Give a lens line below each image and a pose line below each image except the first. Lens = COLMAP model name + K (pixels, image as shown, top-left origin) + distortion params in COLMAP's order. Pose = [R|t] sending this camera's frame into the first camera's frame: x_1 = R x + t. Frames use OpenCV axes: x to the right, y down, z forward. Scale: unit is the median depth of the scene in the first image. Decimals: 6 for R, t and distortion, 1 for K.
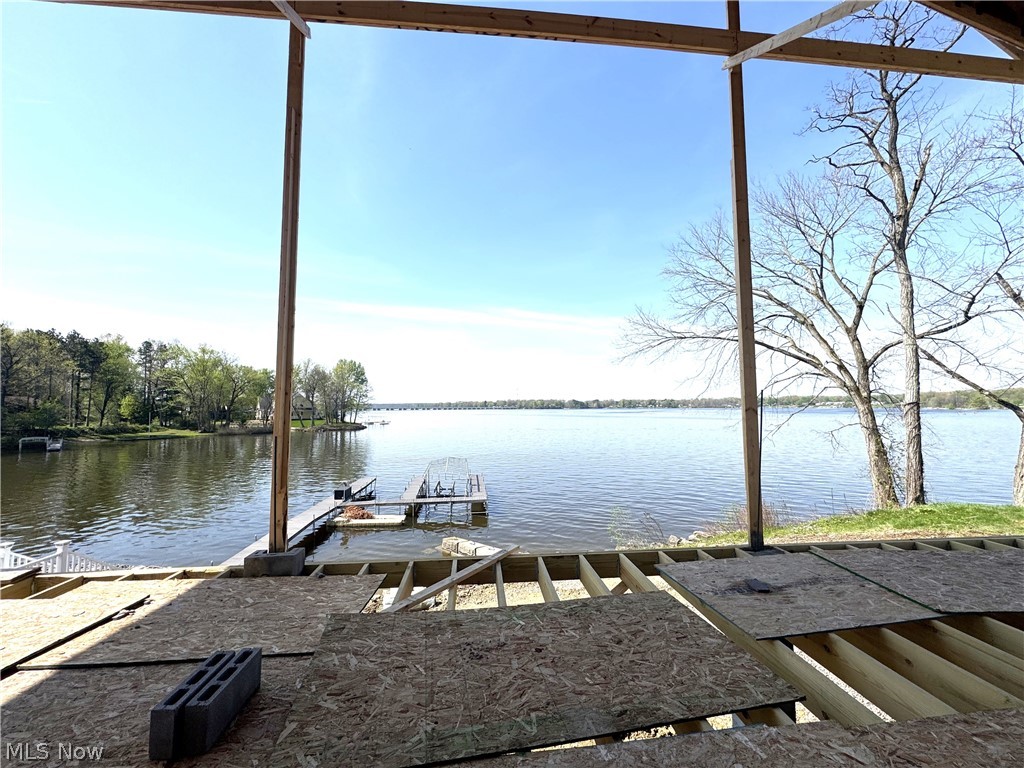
lens RADIAL K [[406.4, 0, 513.0], [0, 406.4, 383.2], [0, 0, 1]] dist [-0.002613, -0.000373]
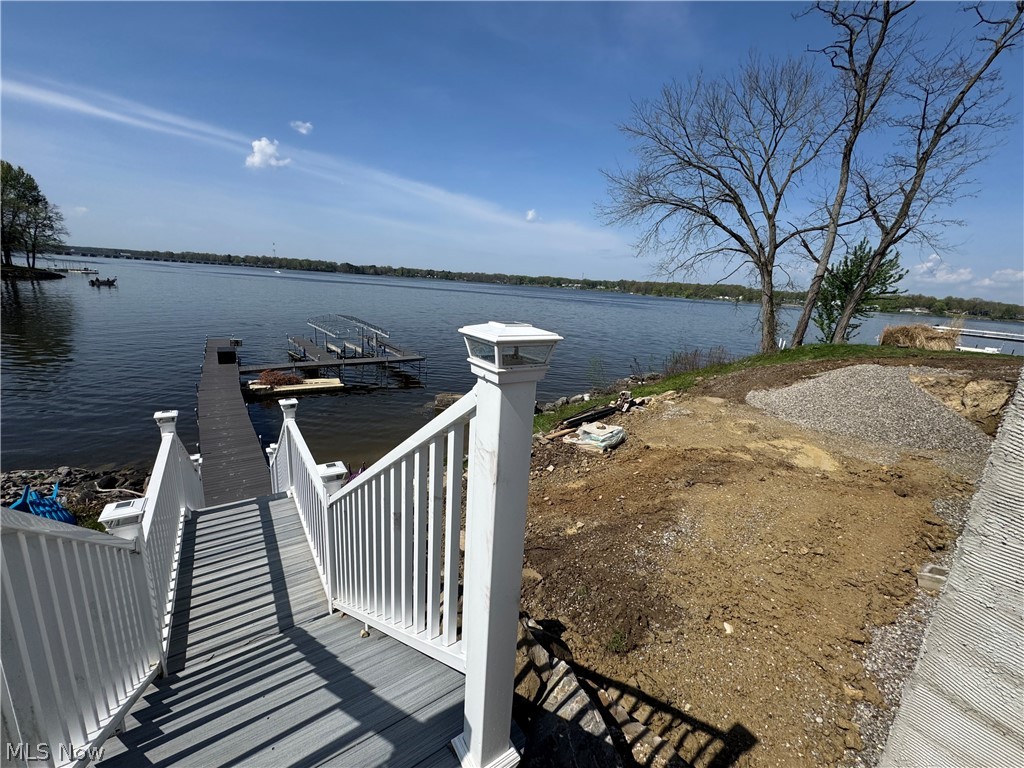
lens RADIAL K [[406.4, 0, 512.4], [0, 406.4, 383.8], [0, 0, 1]] dist [-0.002613, -0.000373]
pose [[0.859093, -0.060933, 0.508179, -0.559970], [-0.101101, 0.953122, 0.285198, 0.091202], [-0.501734, -0.296389, 0.812660, 0.204540]]
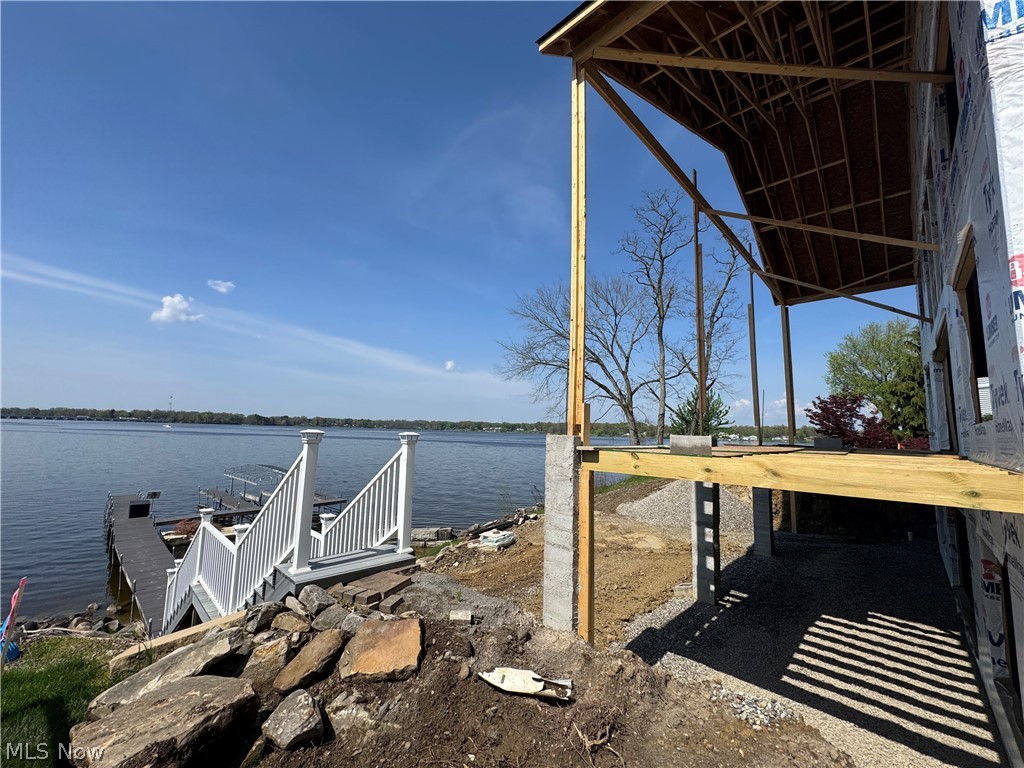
lens RADIAL K [[406.4, 0, 512.8], [0, 406.4, 386.7], [0, 0, 1]] dist [-0.002613, -0.000373]
pose [[0.748739, 0.099015, 0.655429, -0.660337], [-0.071737, 0.995077, -0.068376, 0.082206], [-0.658972, 0.004177, 0.752156, 0.003172]]
